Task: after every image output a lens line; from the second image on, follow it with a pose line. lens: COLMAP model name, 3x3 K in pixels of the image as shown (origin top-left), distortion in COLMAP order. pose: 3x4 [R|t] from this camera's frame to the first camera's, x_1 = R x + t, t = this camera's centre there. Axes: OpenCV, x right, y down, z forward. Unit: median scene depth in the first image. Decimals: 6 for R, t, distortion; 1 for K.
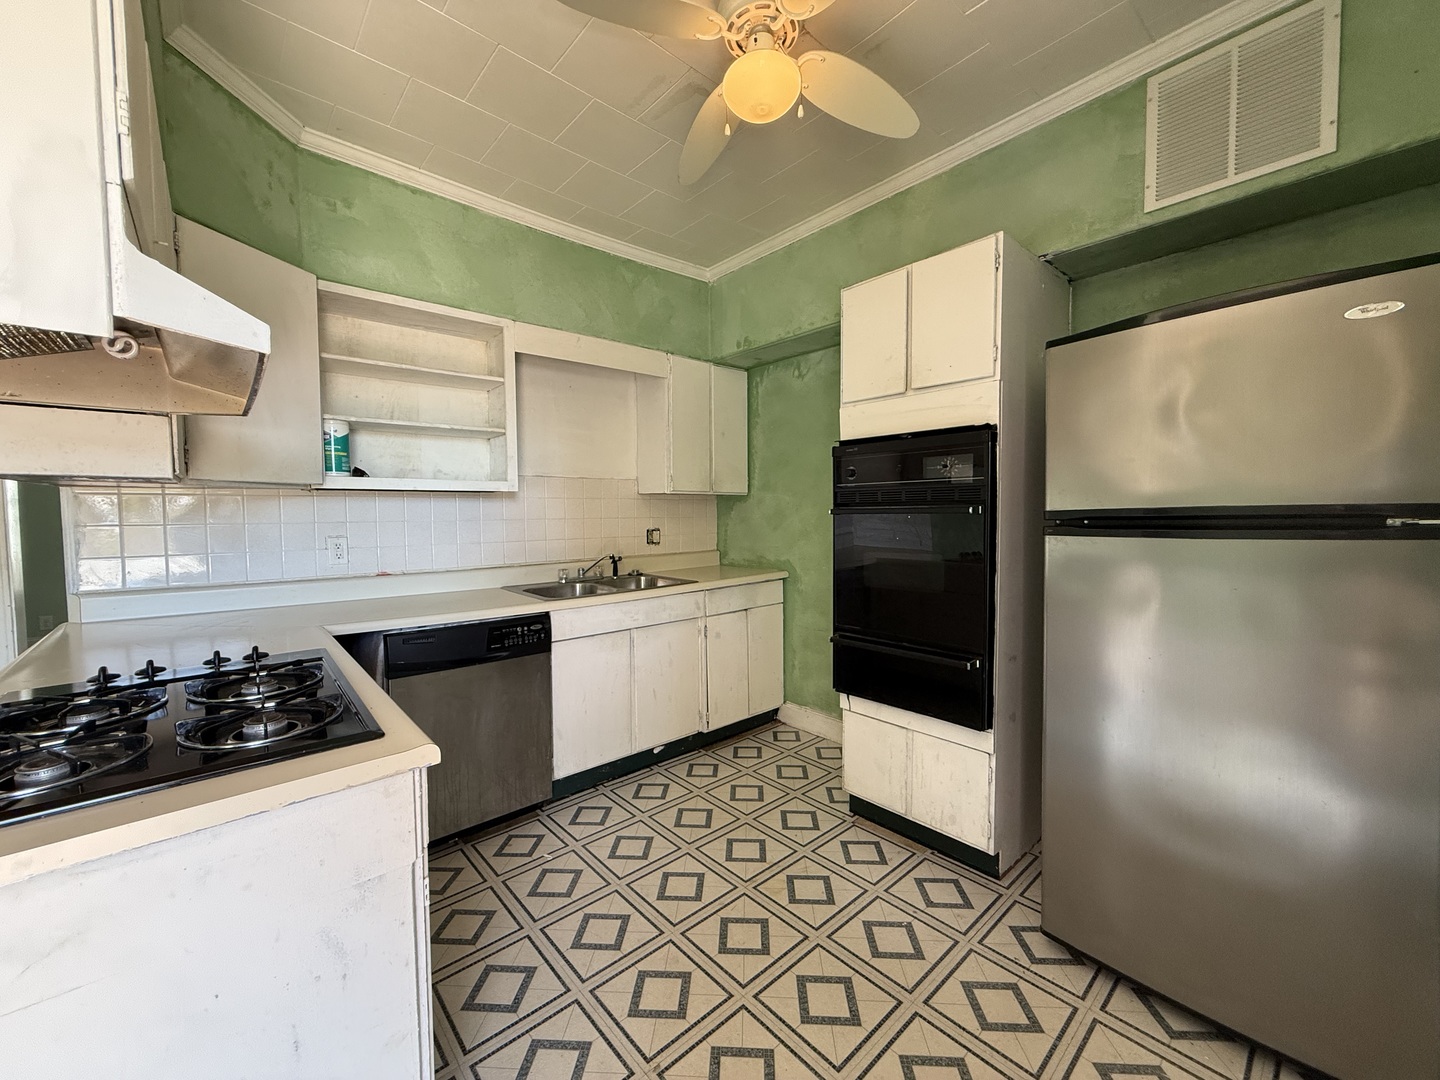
lens RADIAL K [[572.2, 0, 716.8], [0, 572.2, 537.9], [0, 0, 1]] dist [0.000792, -0.000104]
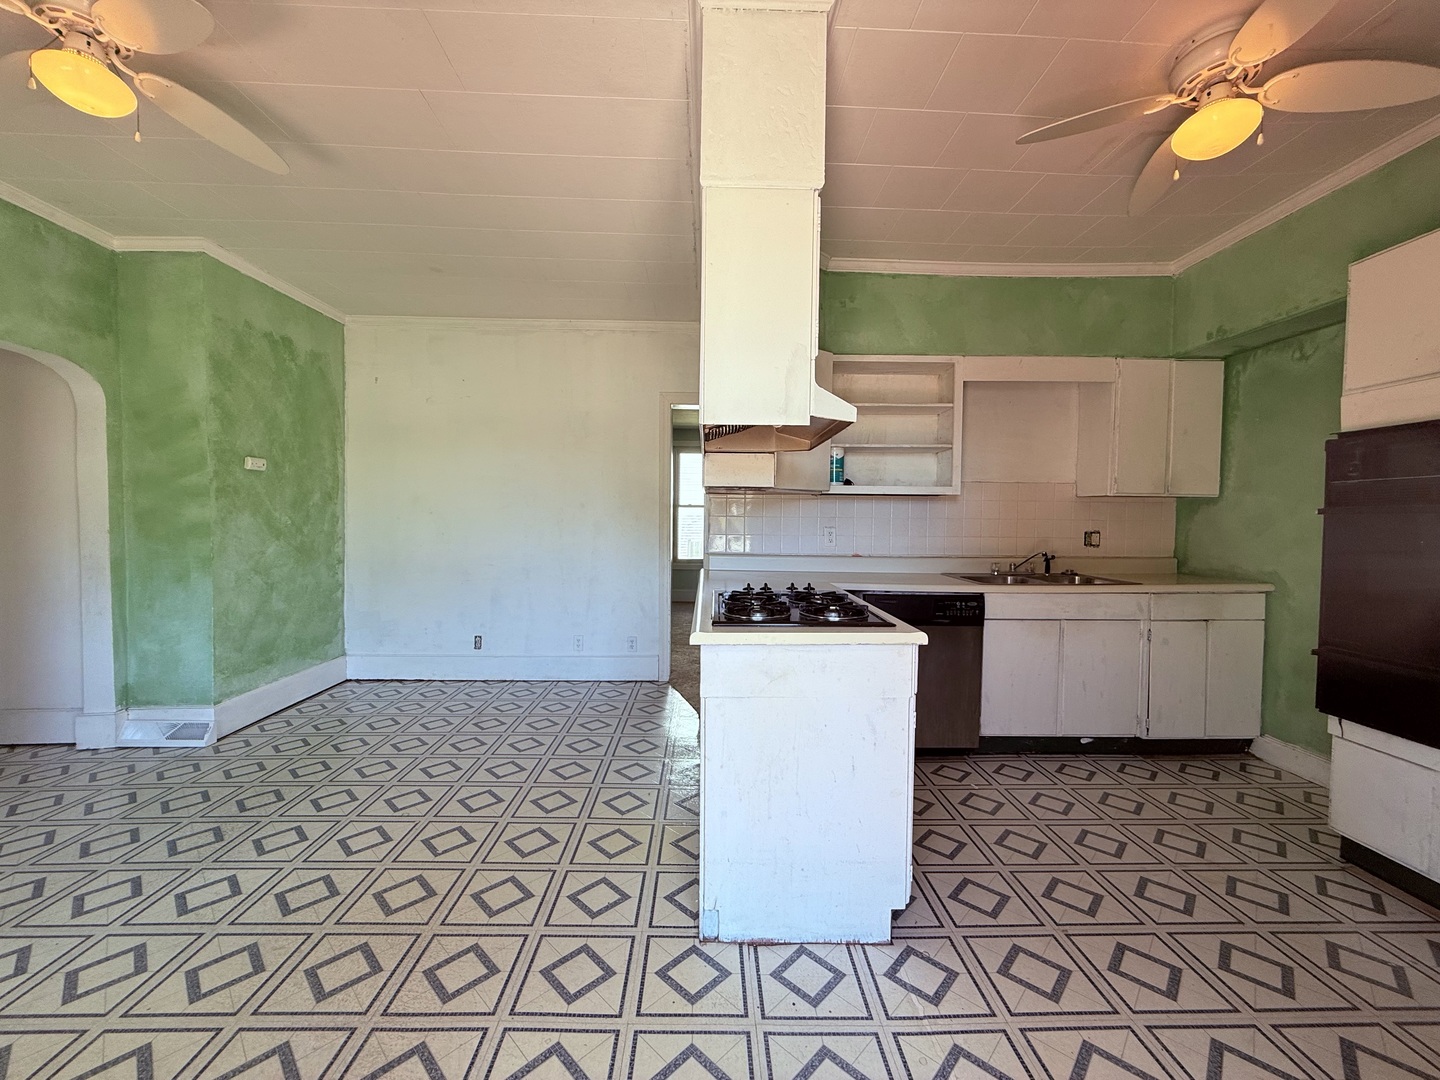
lens RADIAL K [[572.2, 0, 716.3], [0, 572.2, 538.7], [0, 0, 1]] dist [0.000792, -0.000104]
pose [[0.761046, 0.037863, -0.647592, 0.051458], [-0.046664, 0.998904, 0.003563, 0.032901], [0.647017, 0.027508, 0.761979, -0.266747]]
